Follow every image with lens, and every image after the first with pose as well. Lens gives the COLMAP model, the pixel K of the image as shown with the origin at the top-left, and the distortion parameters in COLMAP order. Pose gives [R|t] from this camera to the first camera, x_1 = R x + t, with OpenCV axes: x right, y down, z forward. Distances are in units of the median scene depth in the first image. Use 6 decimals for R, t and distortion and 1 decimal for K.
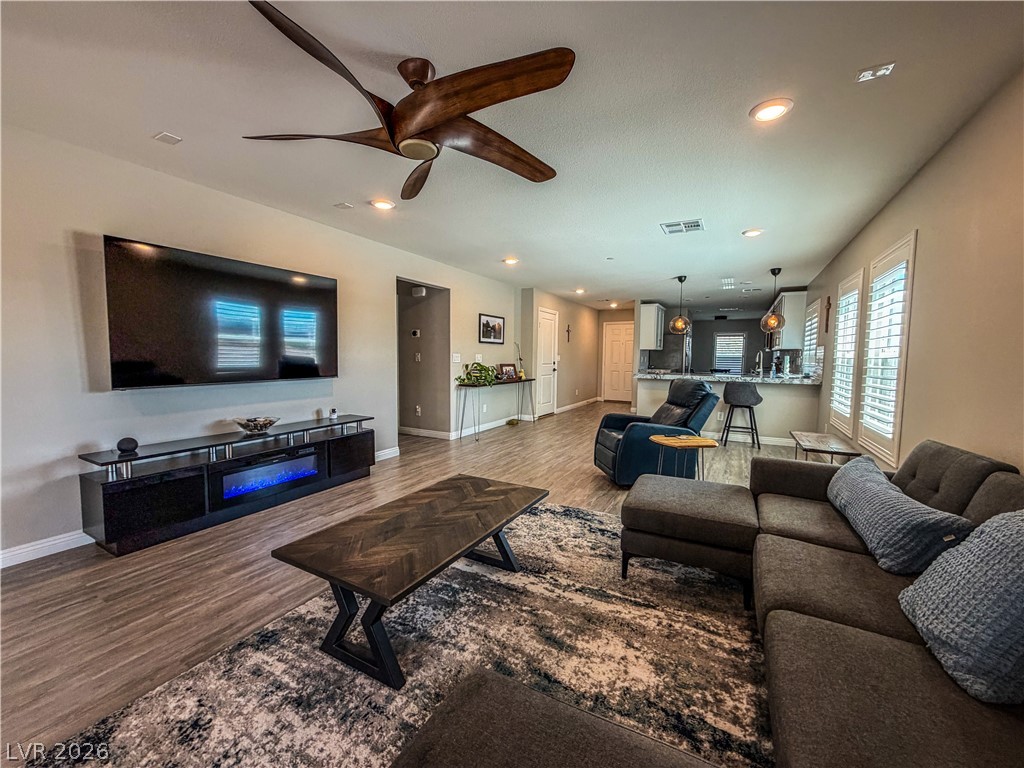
lens RADIAL K [[410.9, 0, 507.0], [0, 410.9, 383.3], [0, 0, 1]] dist [0.009768, -0.000176]
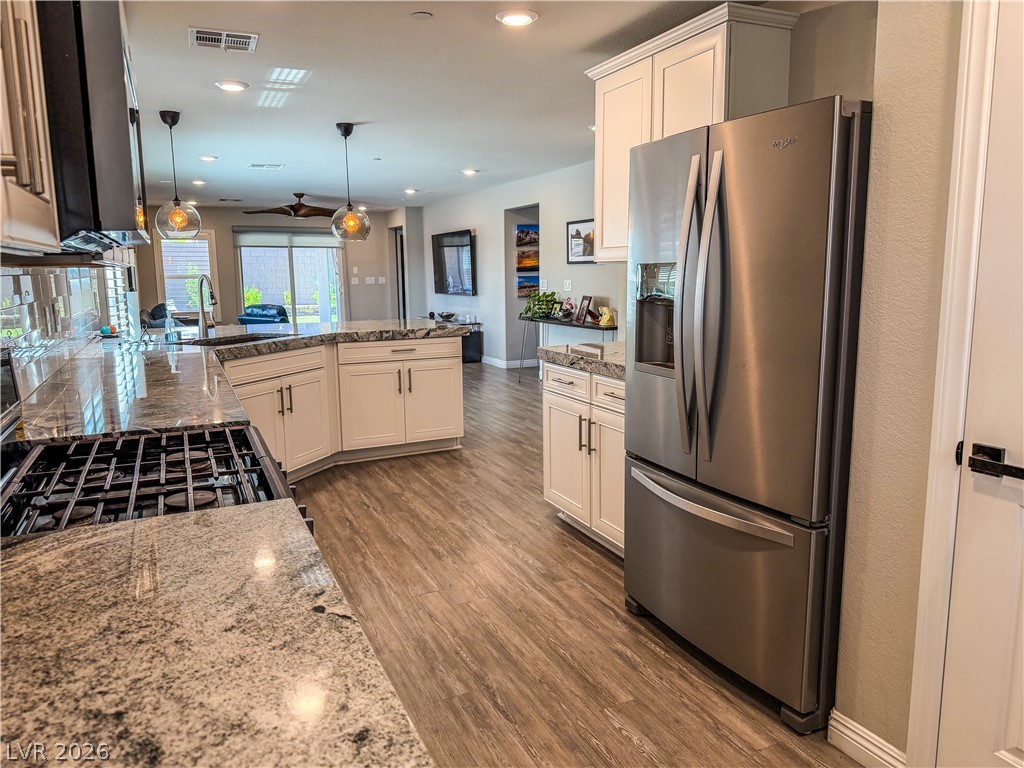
lens RADIAL K [[717.5, 0, 512.8], [0, 717.5, 386.0], [0, 0, 1]] dist [0.112601, -0.131049]
pose [[-0.584475, 0.124275, -0.801838, 2.288516], [-0.050499, 0.980715, 0.188809, -0.270972], [0.809839, 0.150846, -0.566928, 3.715131]]
